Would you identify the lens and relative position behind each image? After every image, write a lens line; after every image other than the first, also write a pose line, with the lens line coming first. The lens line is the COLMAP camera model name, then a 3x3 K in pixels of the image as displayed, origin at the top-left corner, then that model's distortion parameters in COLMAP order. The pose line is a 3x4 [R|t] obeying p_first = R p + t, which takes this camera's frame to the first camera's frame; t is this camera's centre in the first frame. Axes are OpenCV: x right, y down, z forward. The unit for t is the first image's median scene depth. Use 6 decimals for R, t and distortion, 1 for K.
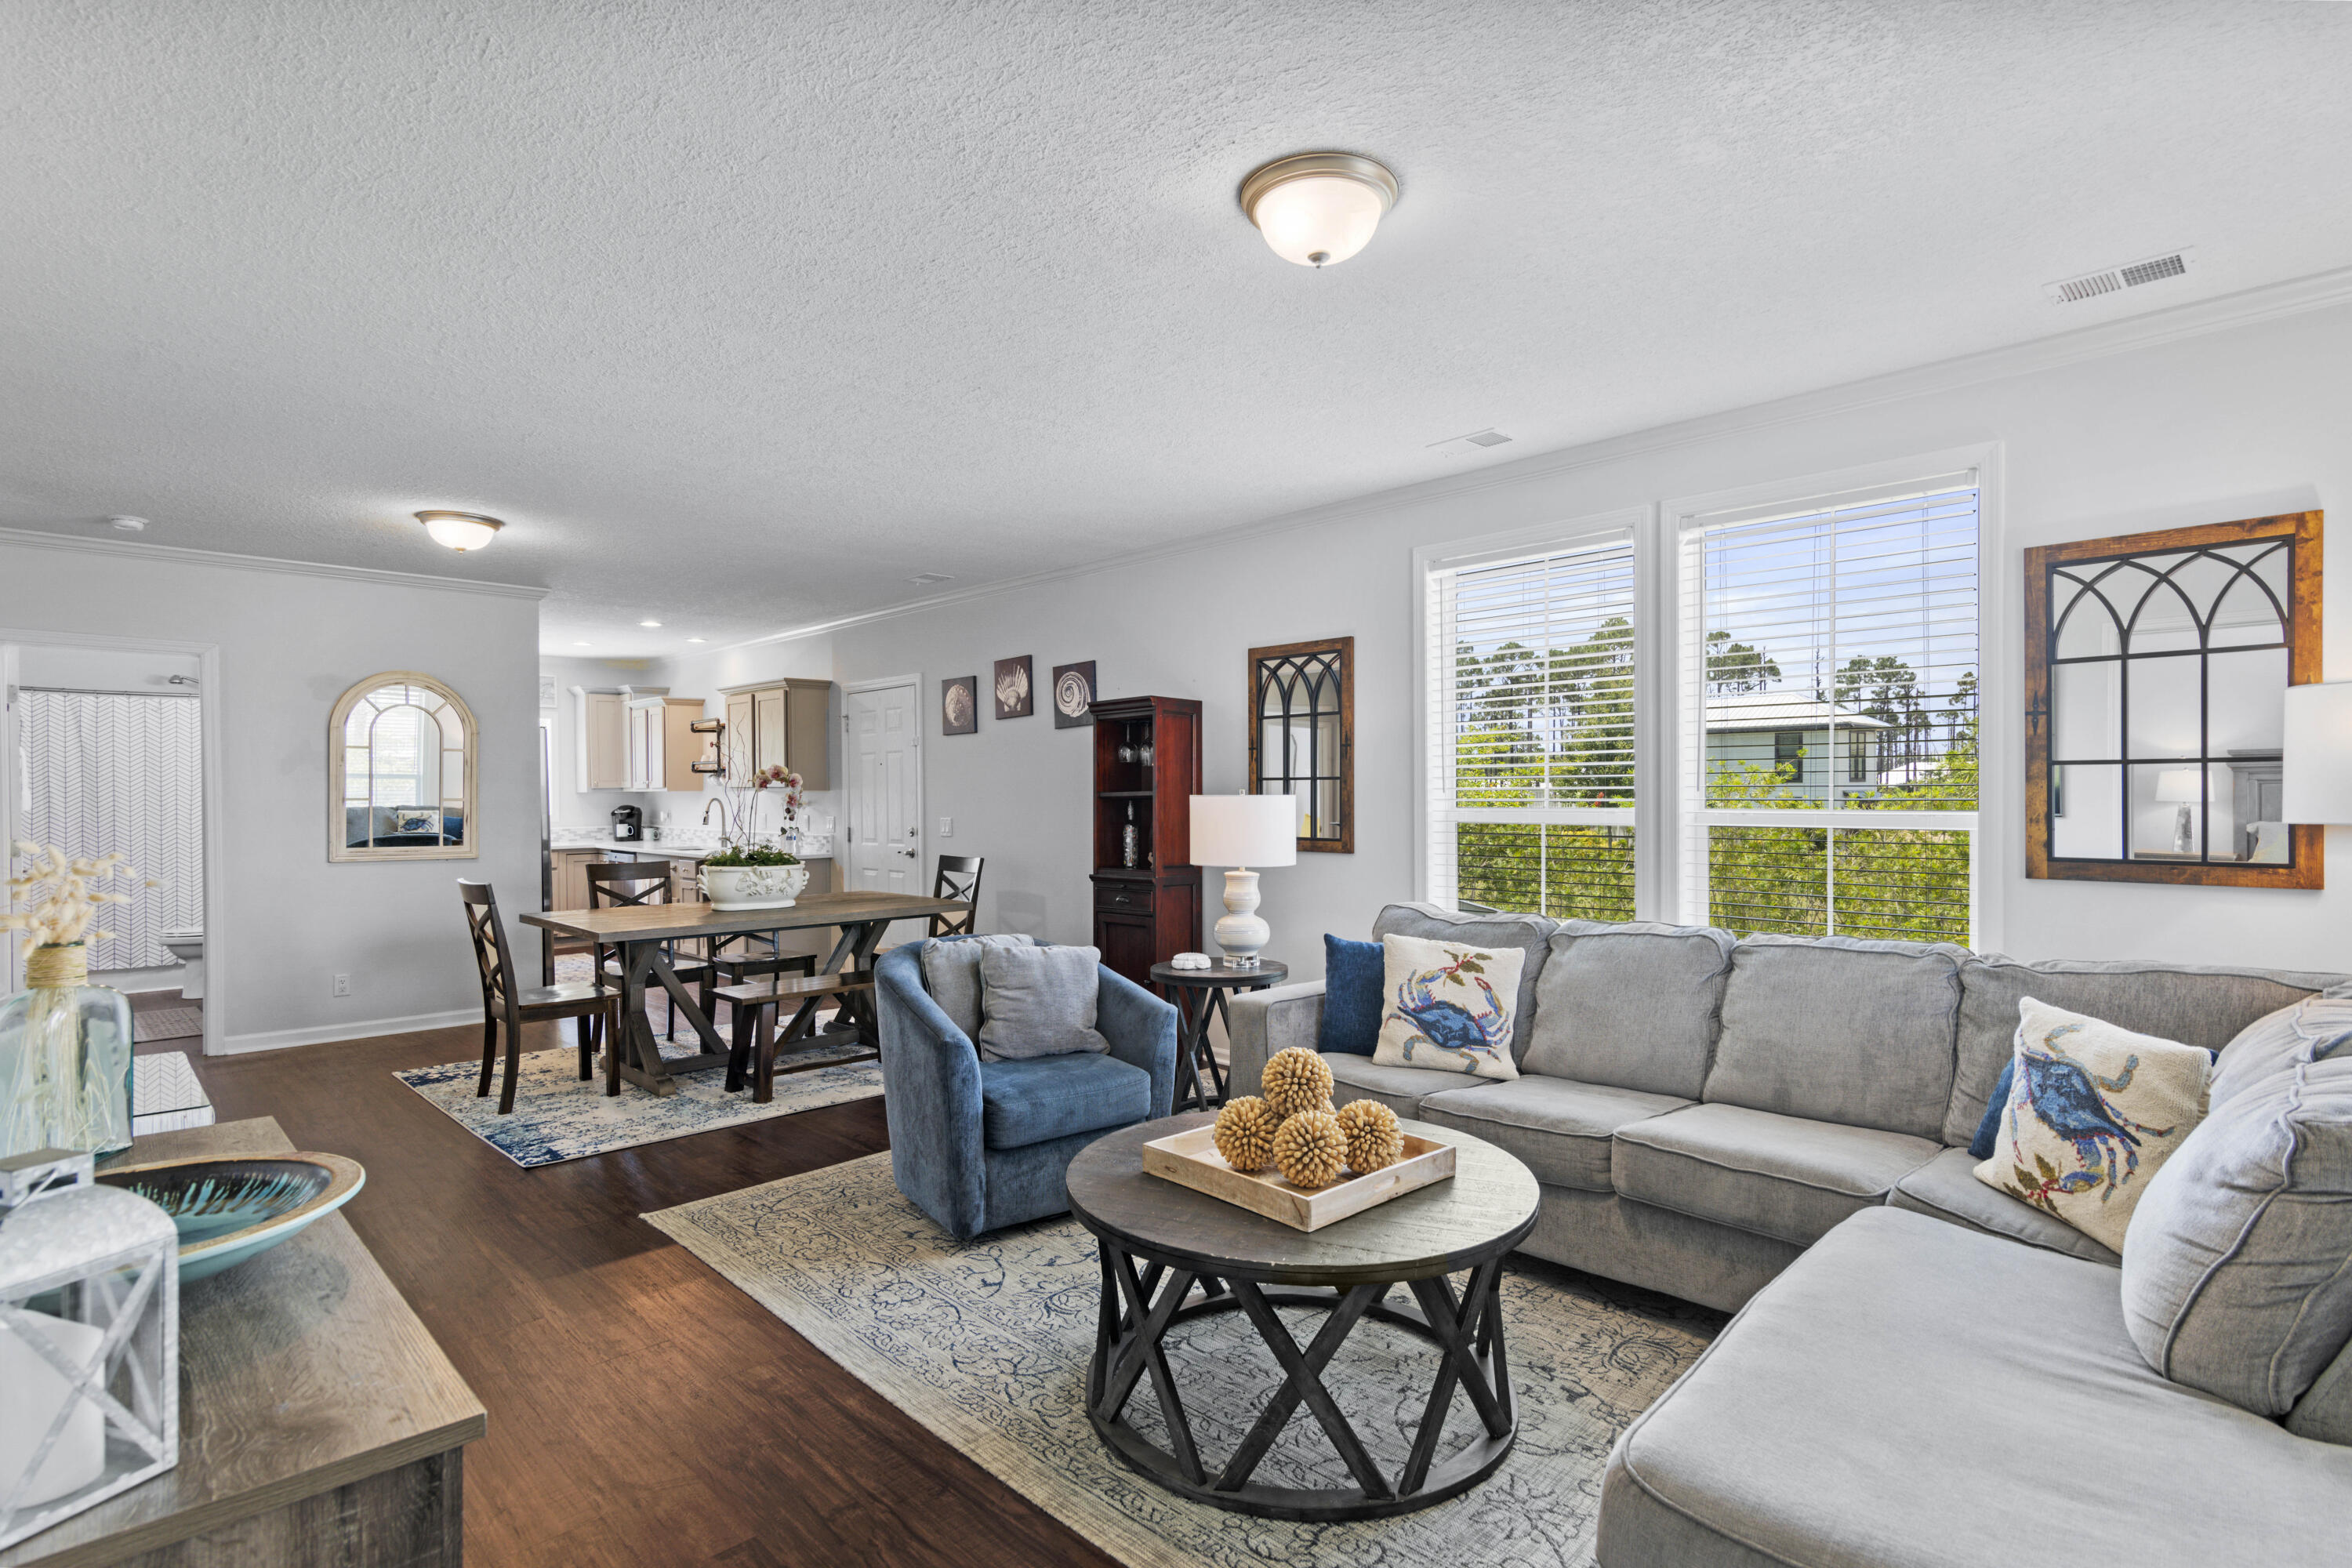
lens RADIAL K [[1156.5, 0, 1177.5], [0, 1156.5, 801.1], [0, 0, 1]] dist [0.003348, -0.000038]
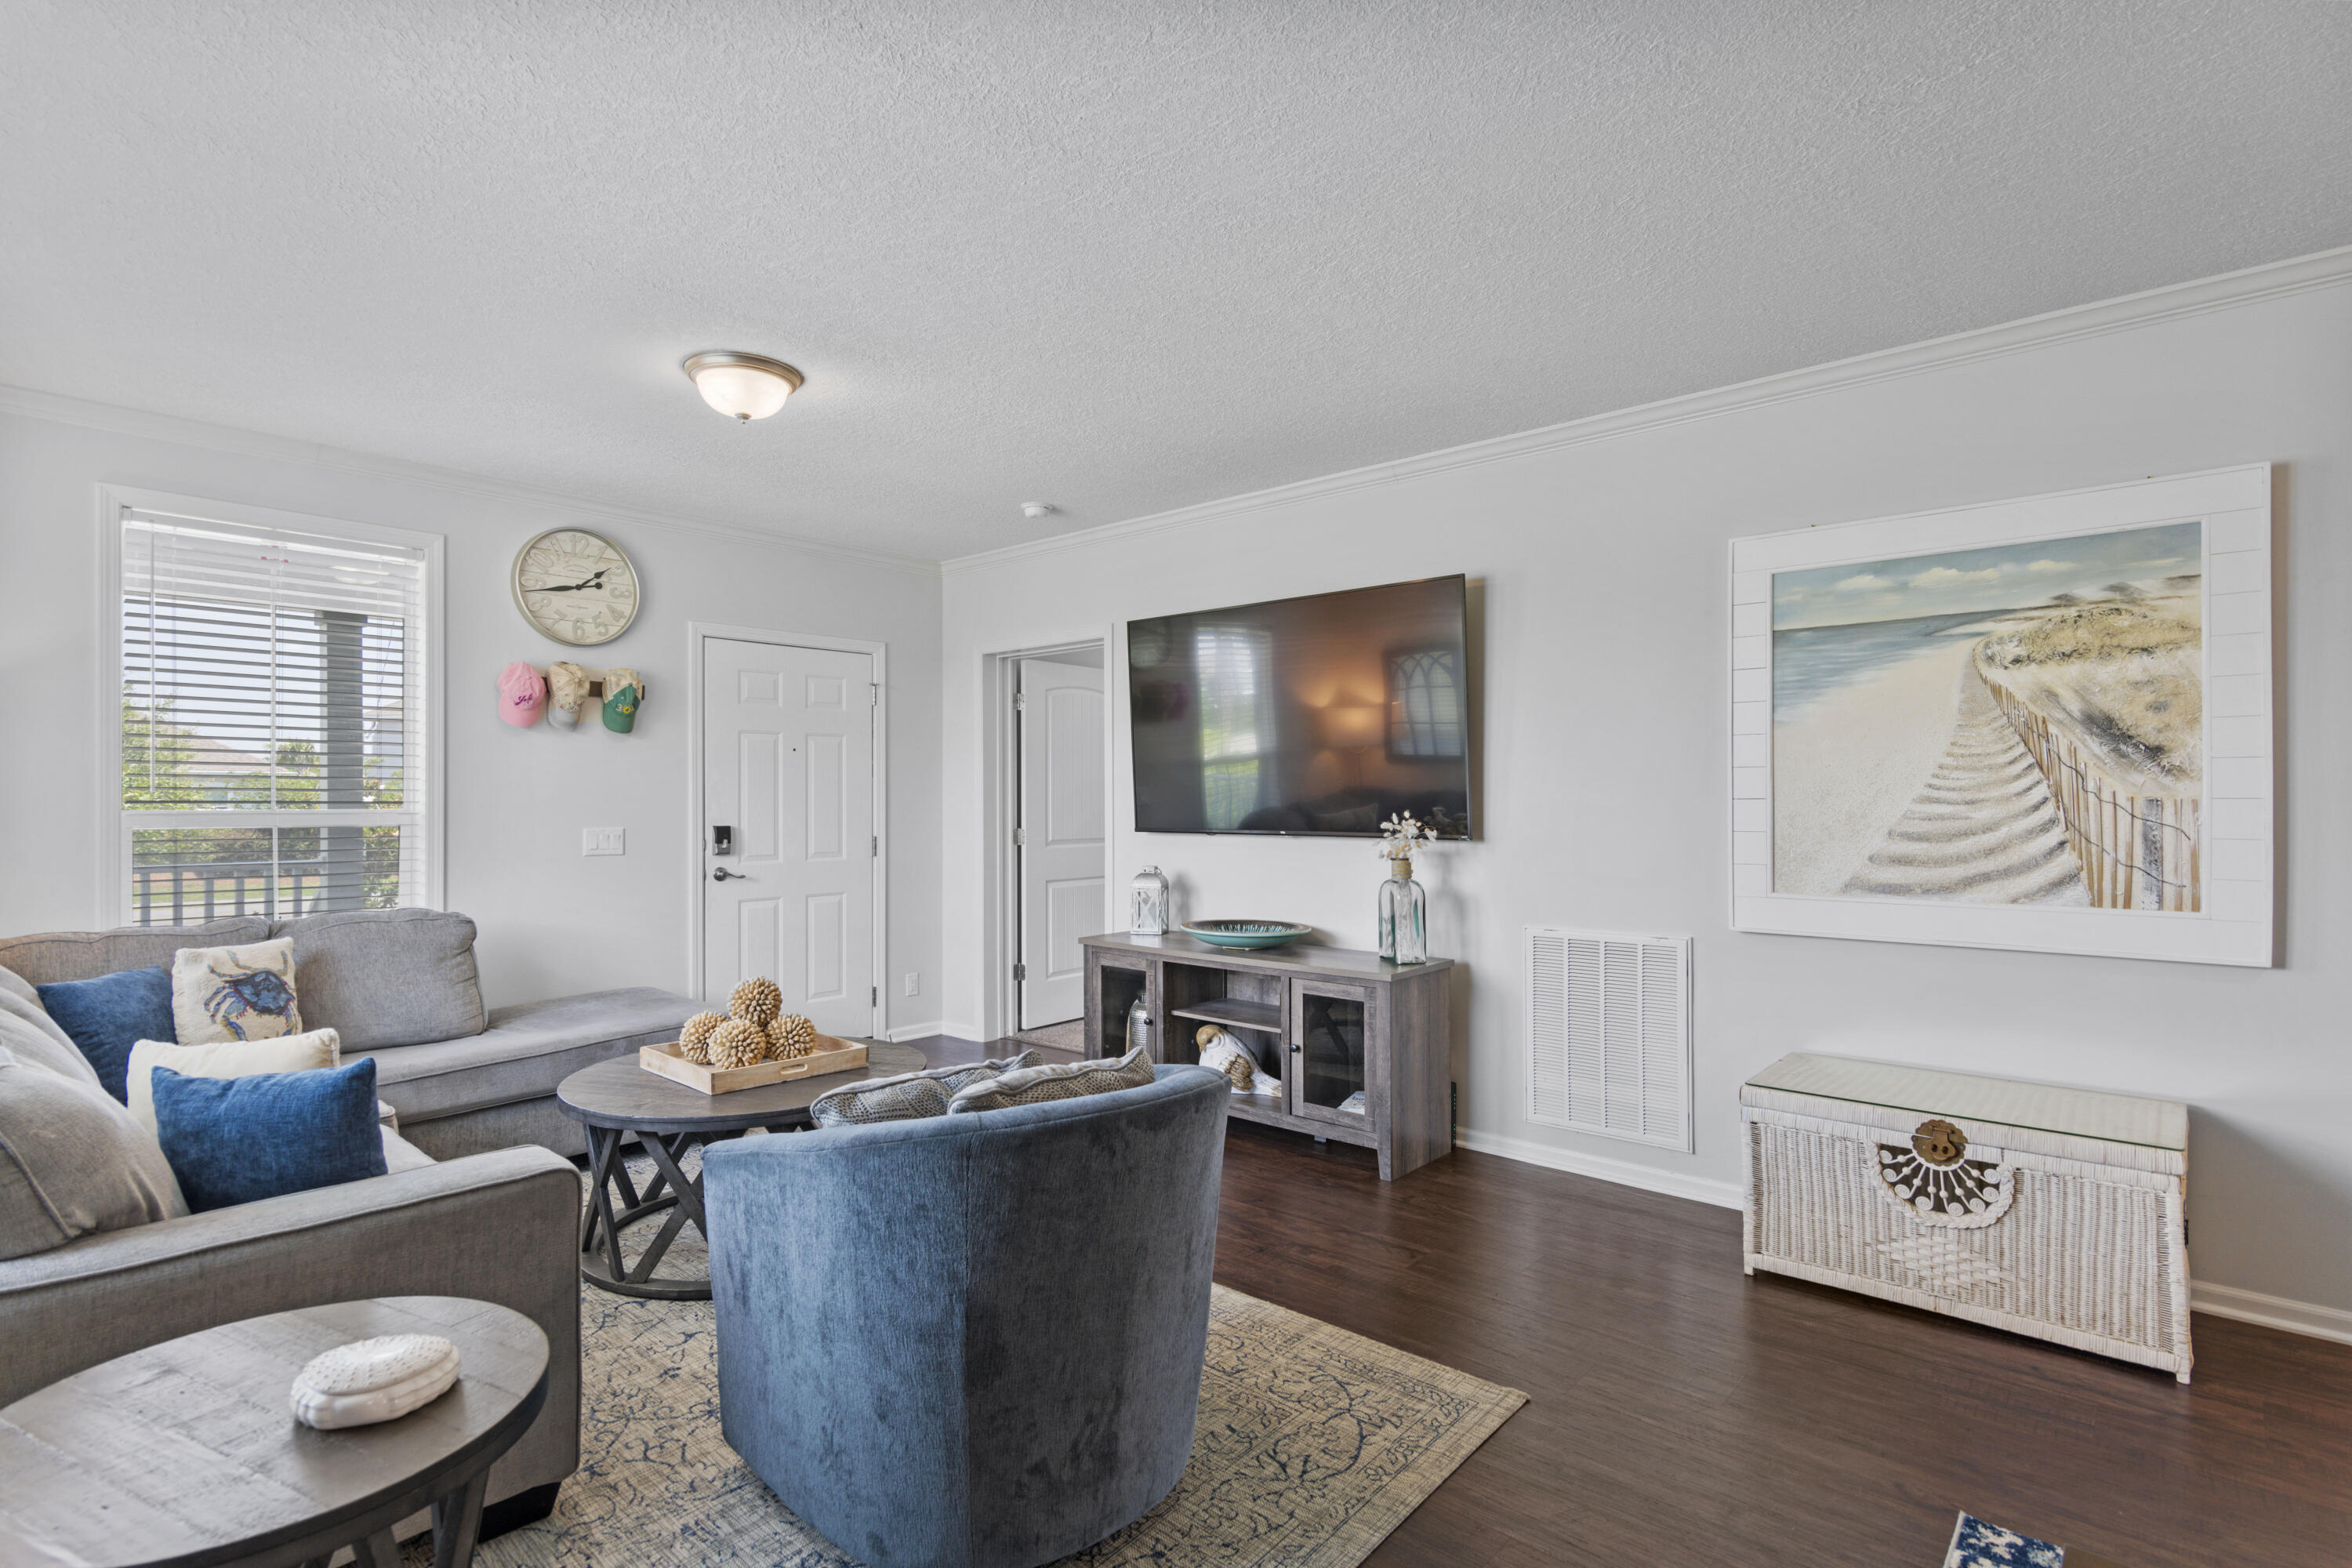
lens RADIAL K [[1146.8, 0, 1174.7], [0, 1146.8, 795.0], [0, 0, 1]] dist [0.003067, 0.000400]
pose [[-0.997453, 0.005451, -0.071116, -0.179171], [0.005307, 0.999983, 0.002222, -0.001331], [0.071127, 0.001839, -0.997466, 1.432473]]
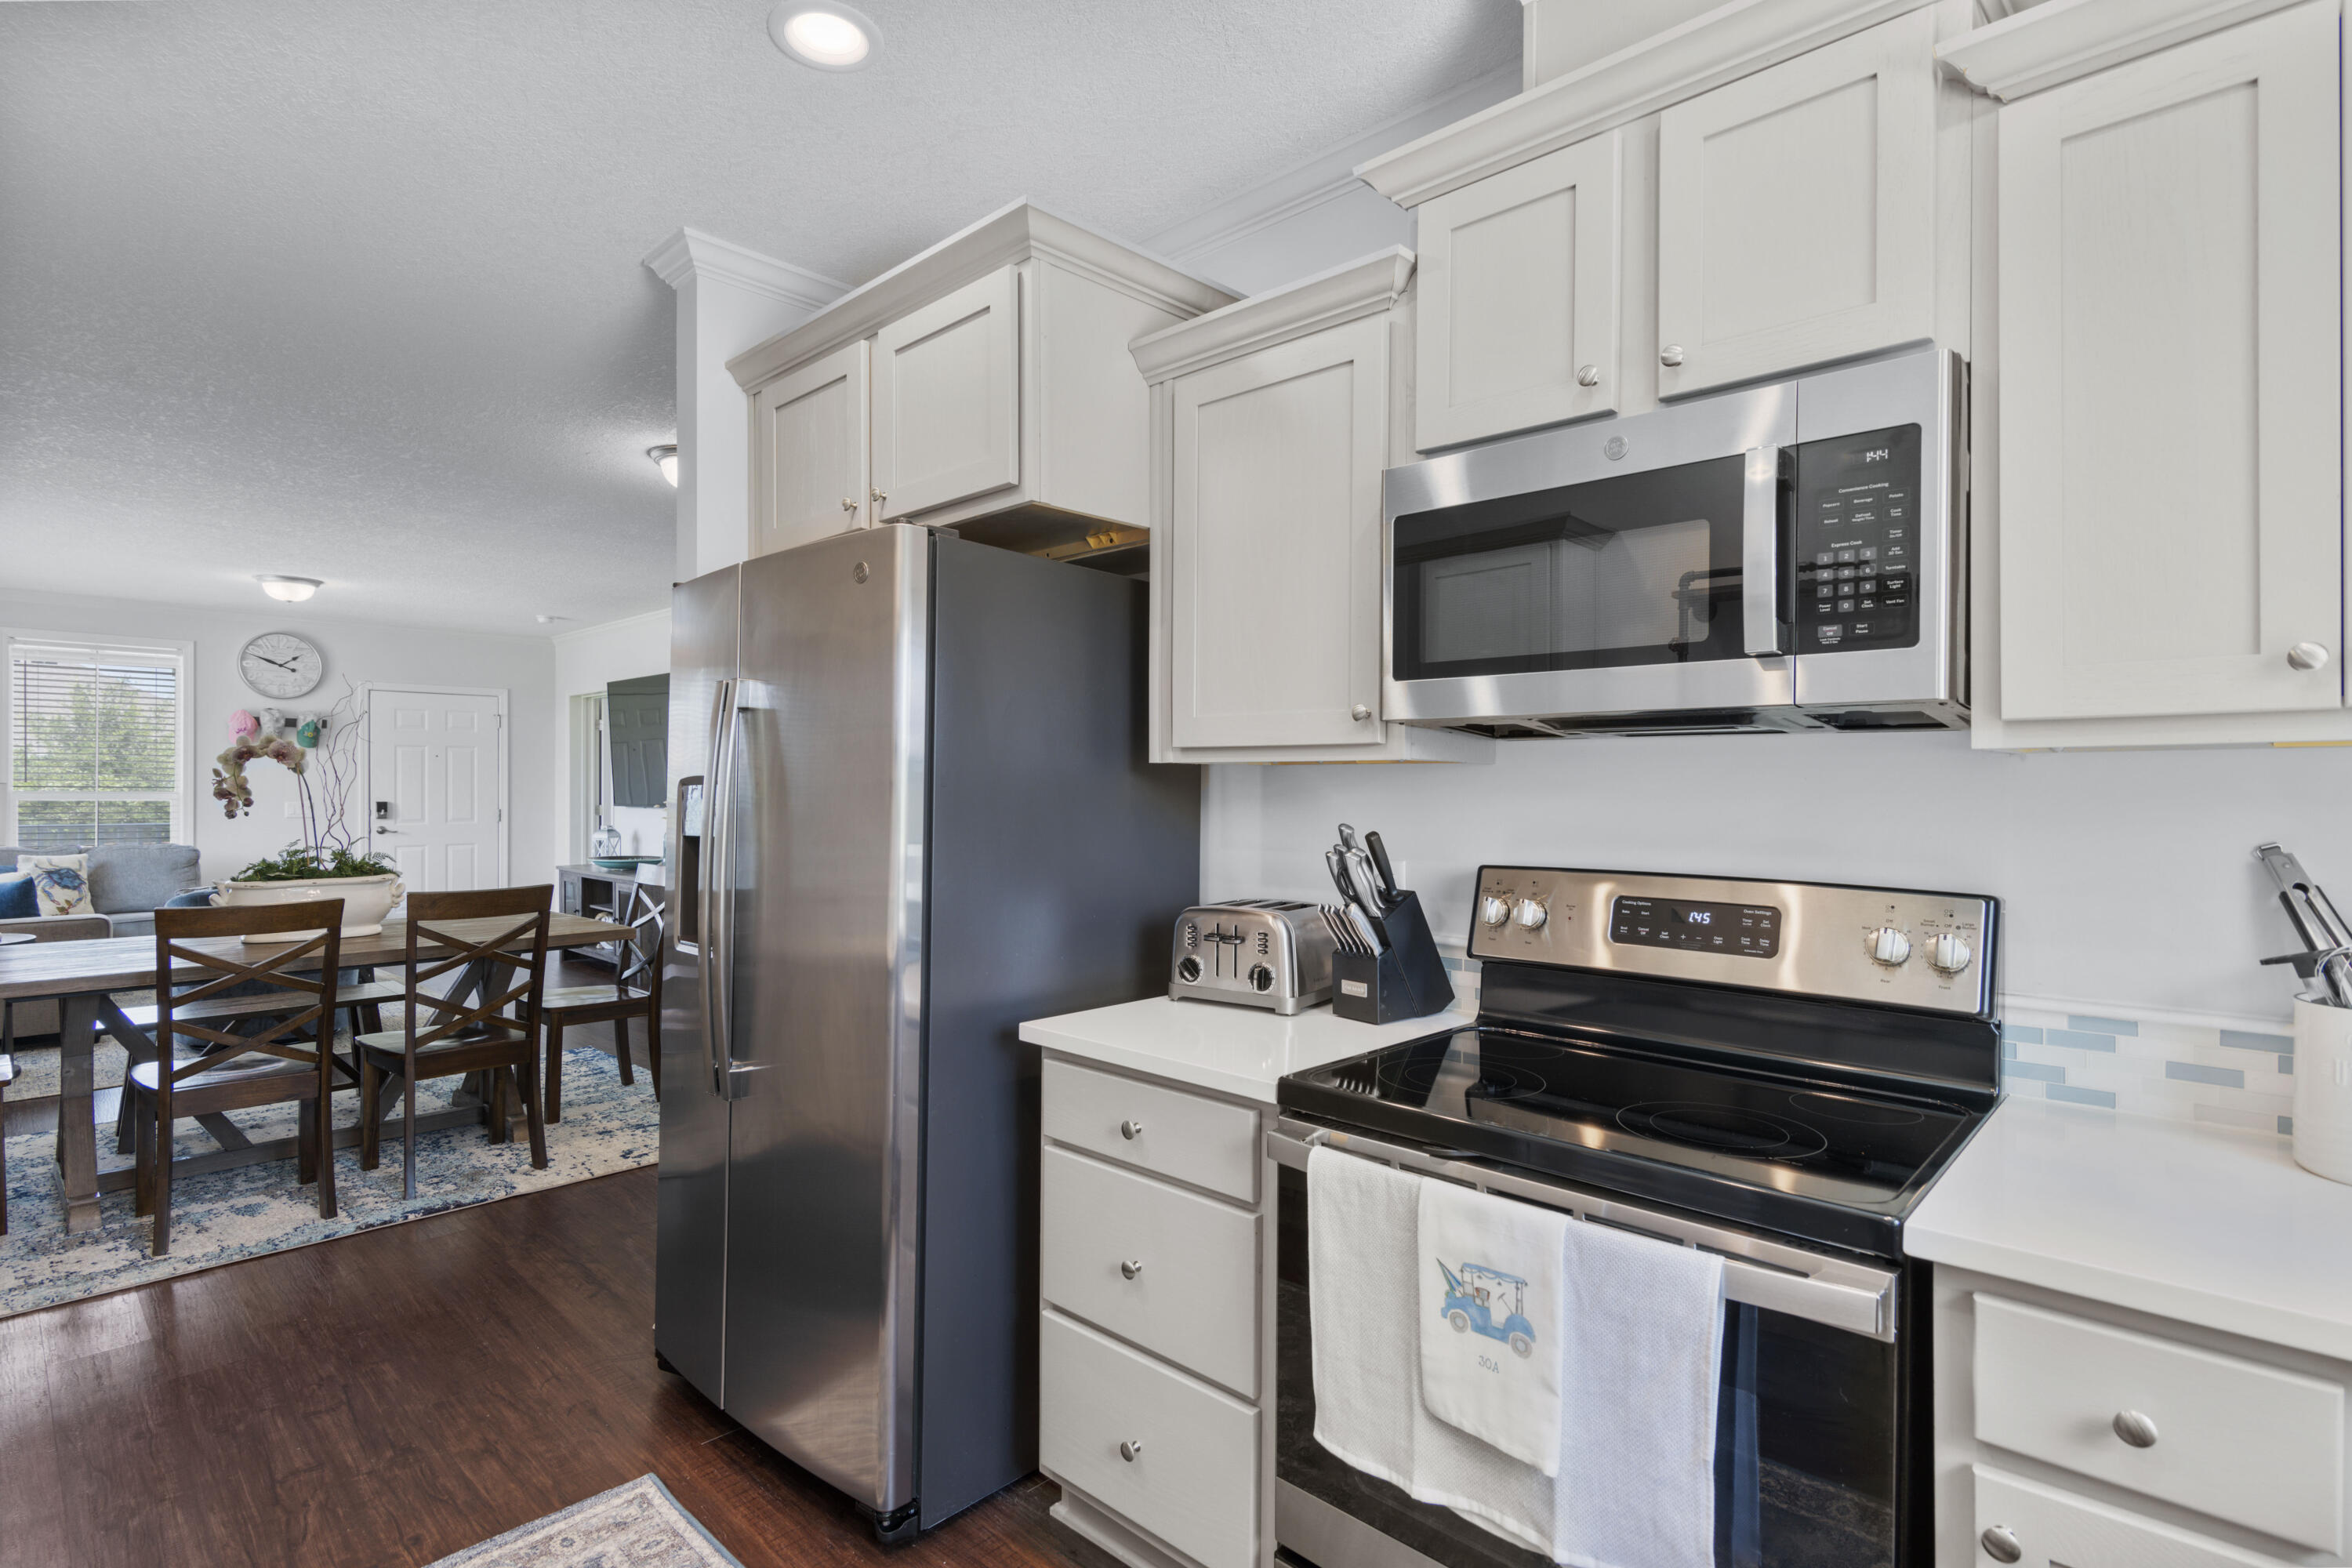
lens RADIAL K [[1156.4, 0, 1171.6], [0, 1156.4, 782.2], [0, 0, 1]] dist [0.003201, 0.000448]
pose [[-0.999498, 0.001436, -0.031645, -1.185277], [0.001366, 0.999997, 0.002243, -0.006041], [0.031648, 0.002198, -0.999497, 2.349743]]
